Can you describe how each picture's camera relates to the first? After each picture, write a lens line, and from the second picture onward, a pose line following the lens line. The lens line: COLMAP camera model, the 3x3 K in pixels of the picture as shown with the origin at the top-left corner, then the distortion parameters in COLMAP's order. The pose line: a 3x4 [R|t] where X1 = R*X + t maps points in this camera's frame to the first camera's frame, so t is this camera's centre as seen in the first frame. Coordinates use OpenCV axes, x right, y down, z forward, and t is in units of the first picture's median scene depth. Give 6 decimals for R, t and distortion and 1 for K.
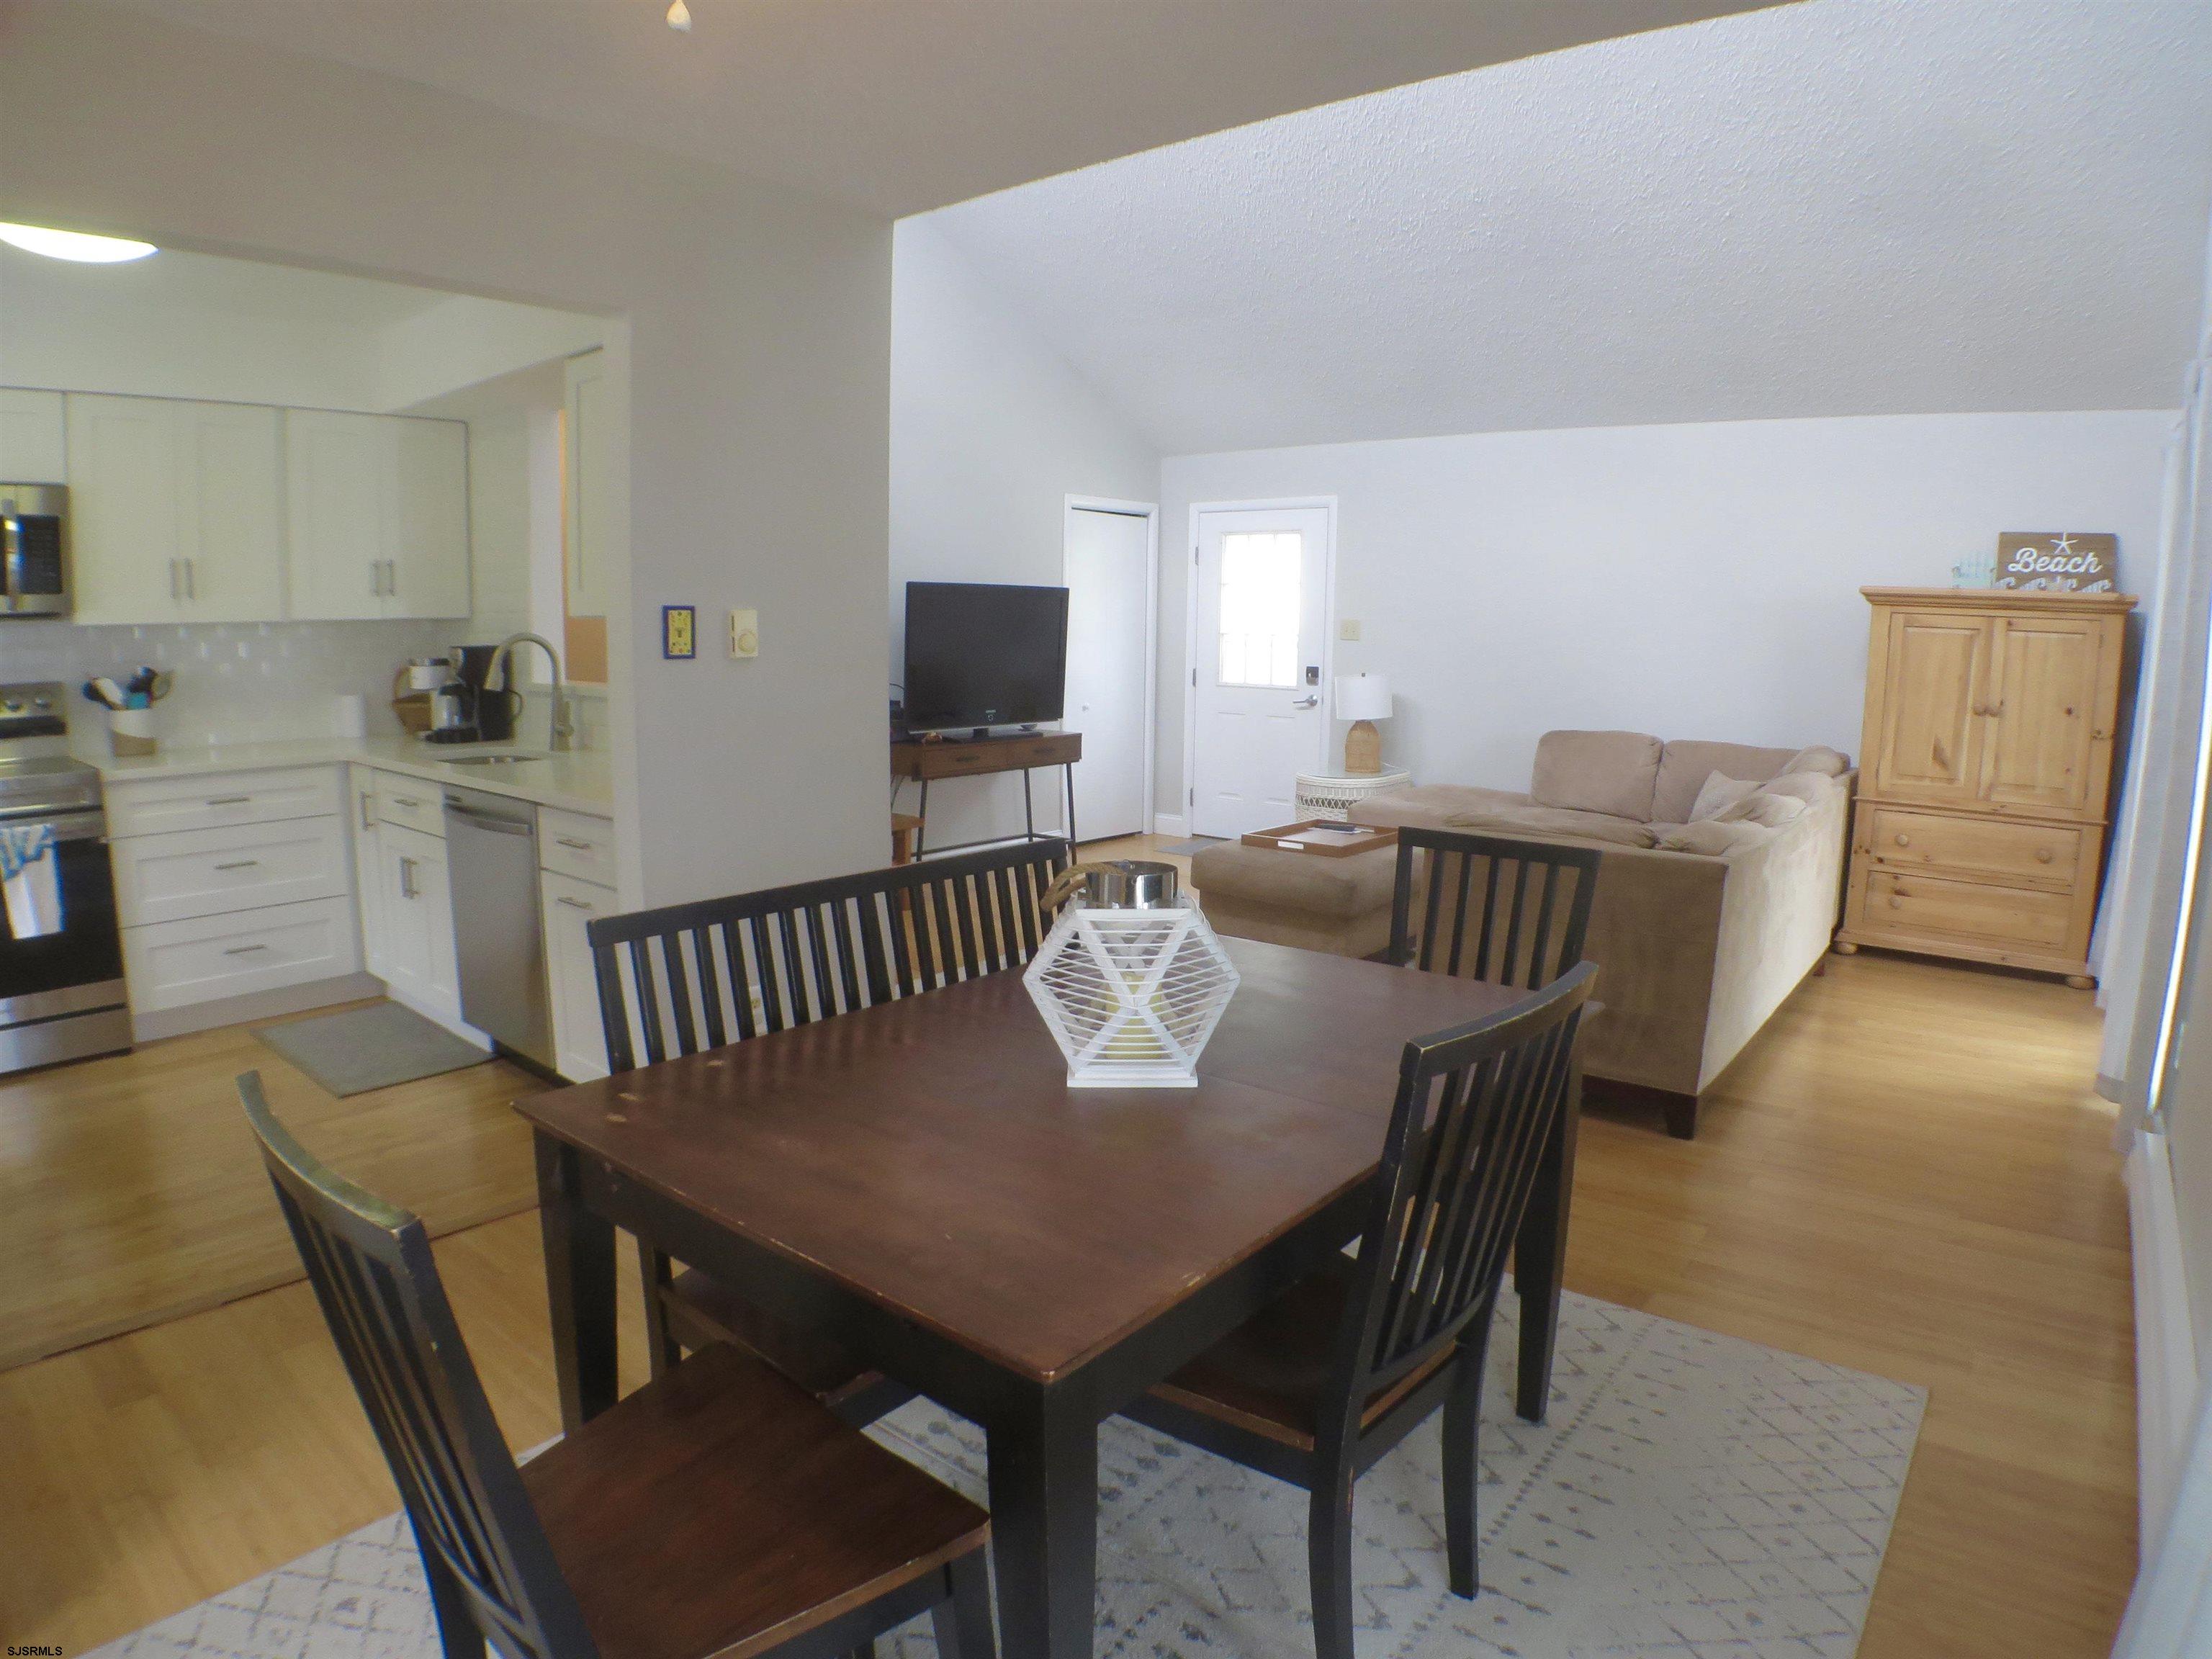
lens RADIAL K [[1295.7, 0, 1112.7], [0, 1295.7, 833.4], [0, 0, 1]] dist [-0.156473, 0.030250]
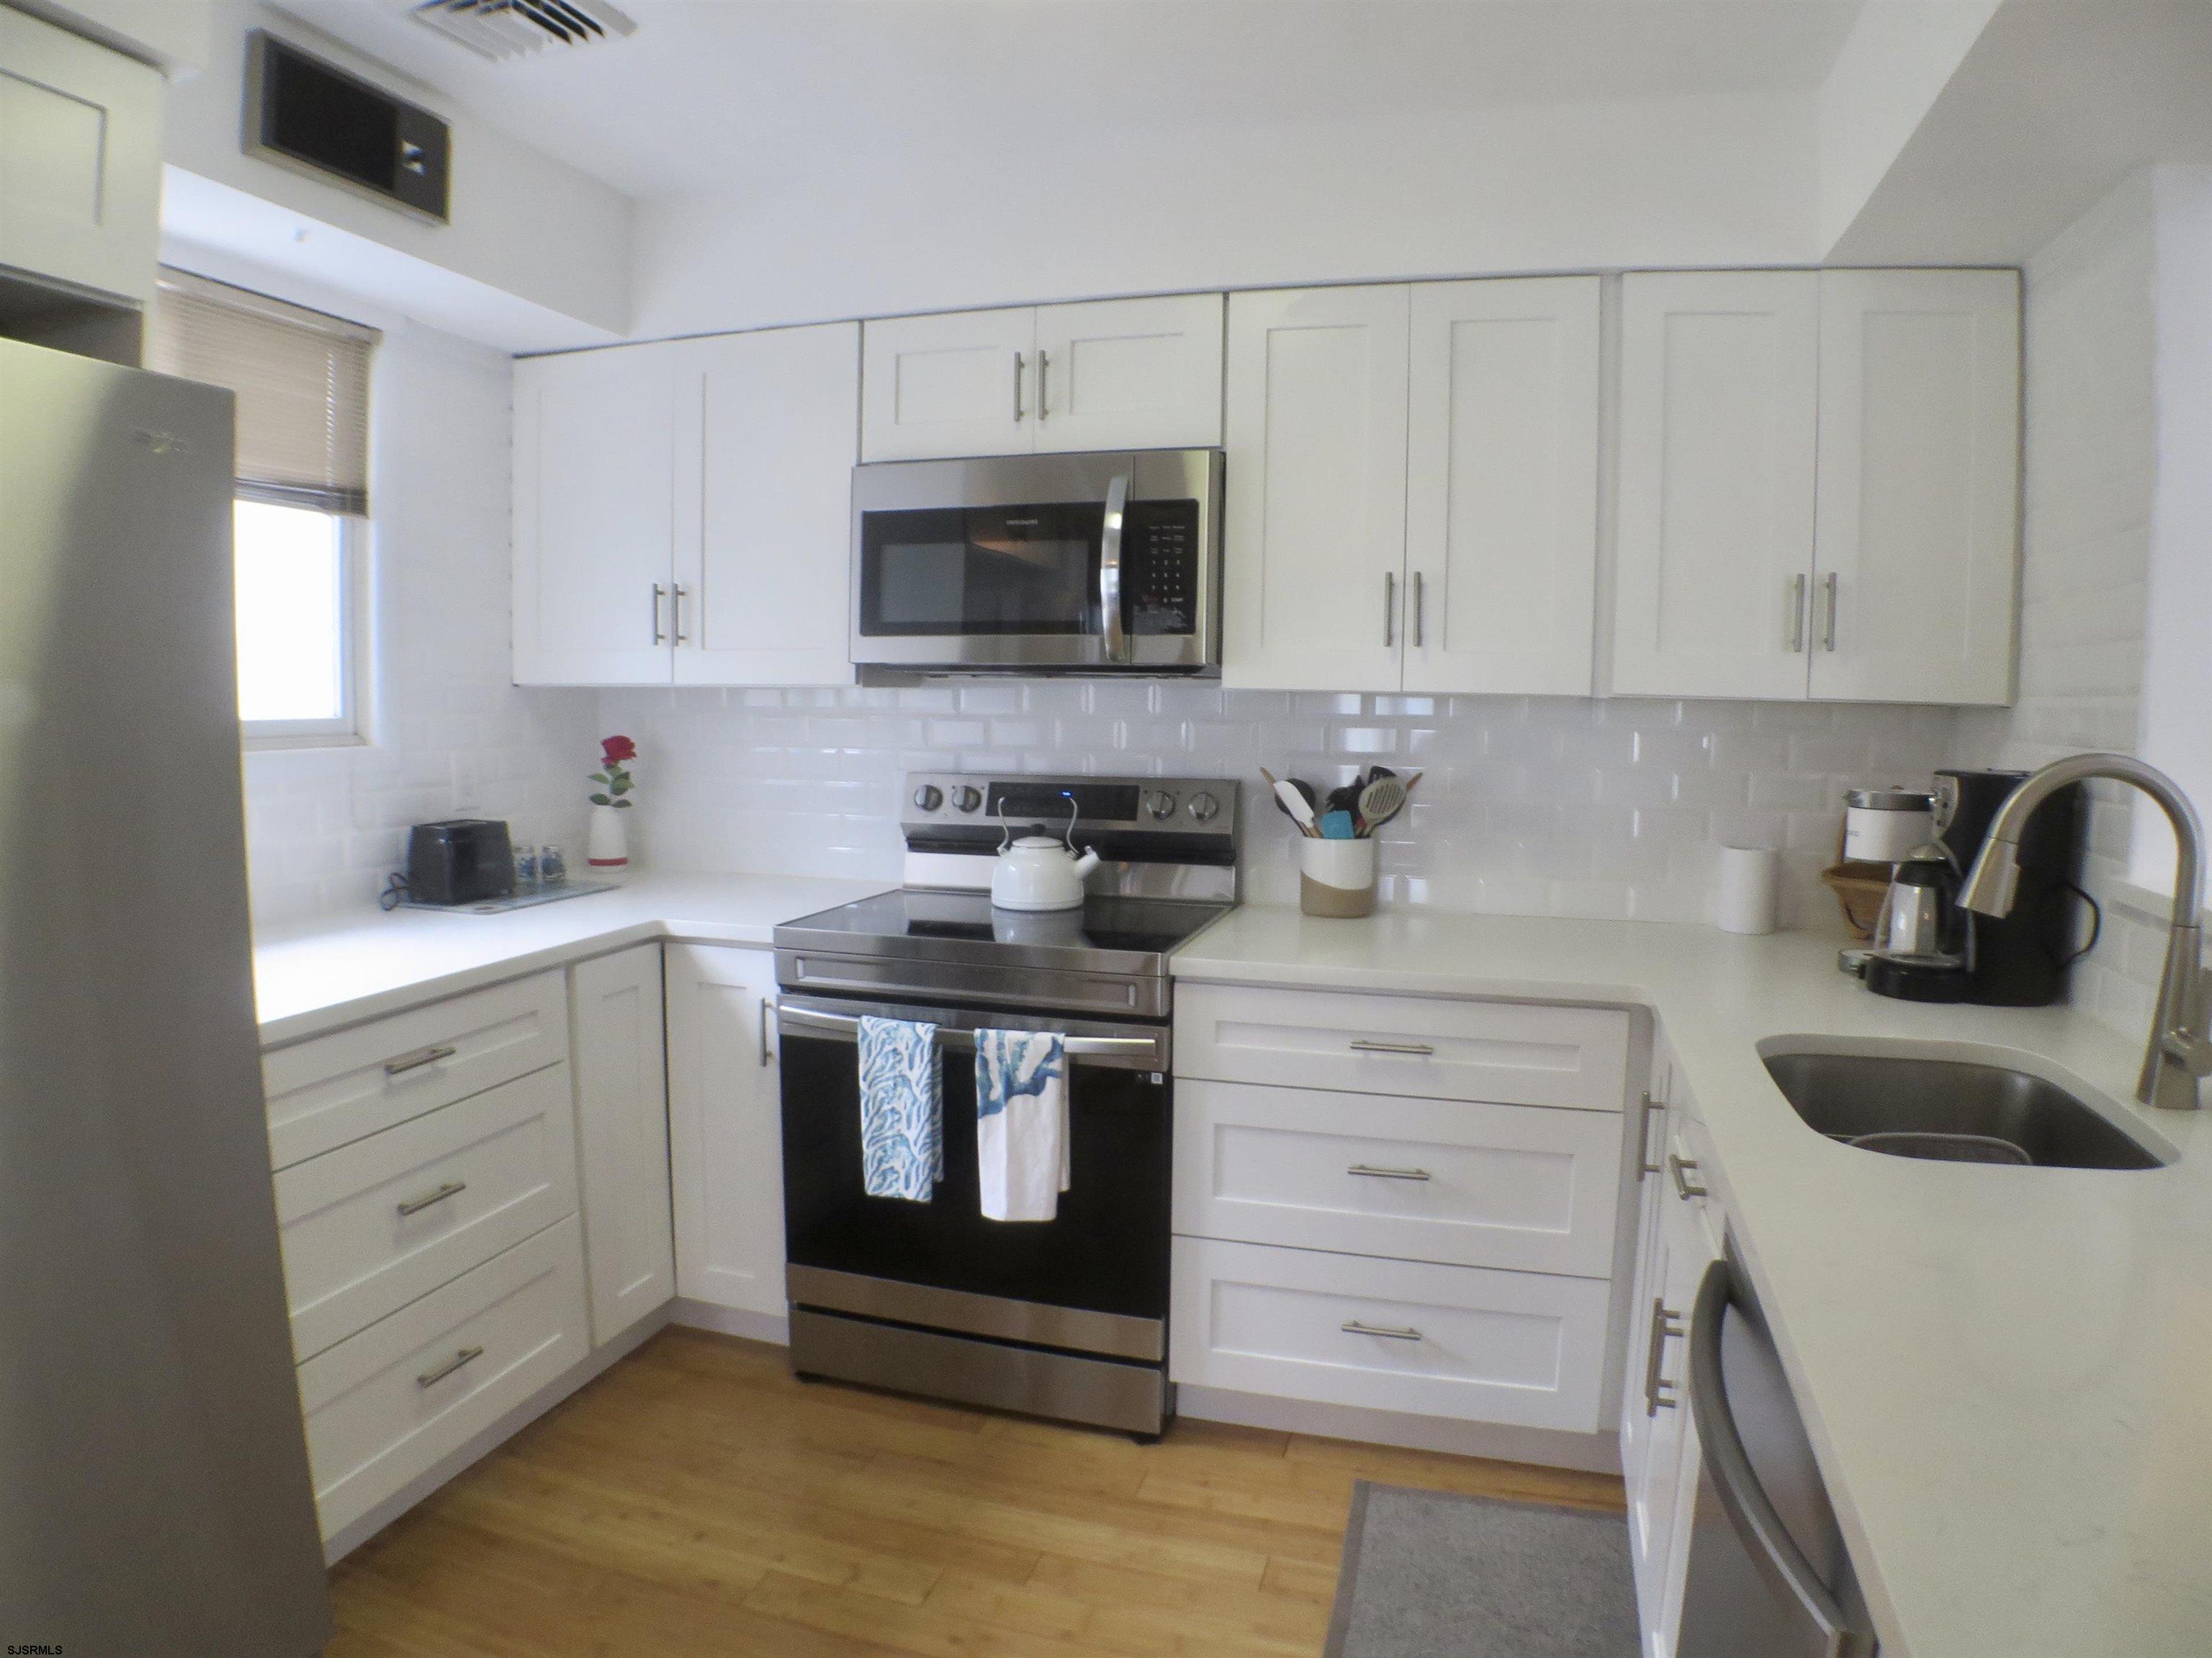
lens RADIAL K [[1343.7, 0, 1098.5], [0, 1343.7, 833.7], [0, 0, 1]] dist [-0.156527, 0.032546]
pose [[0.374180, 0.083306, -0.923607, -0.235117], [-0.153042, 0.987848, 0.027099, -0.094179], [0.914641, 0.131211, 0.382382, 0.557620]]
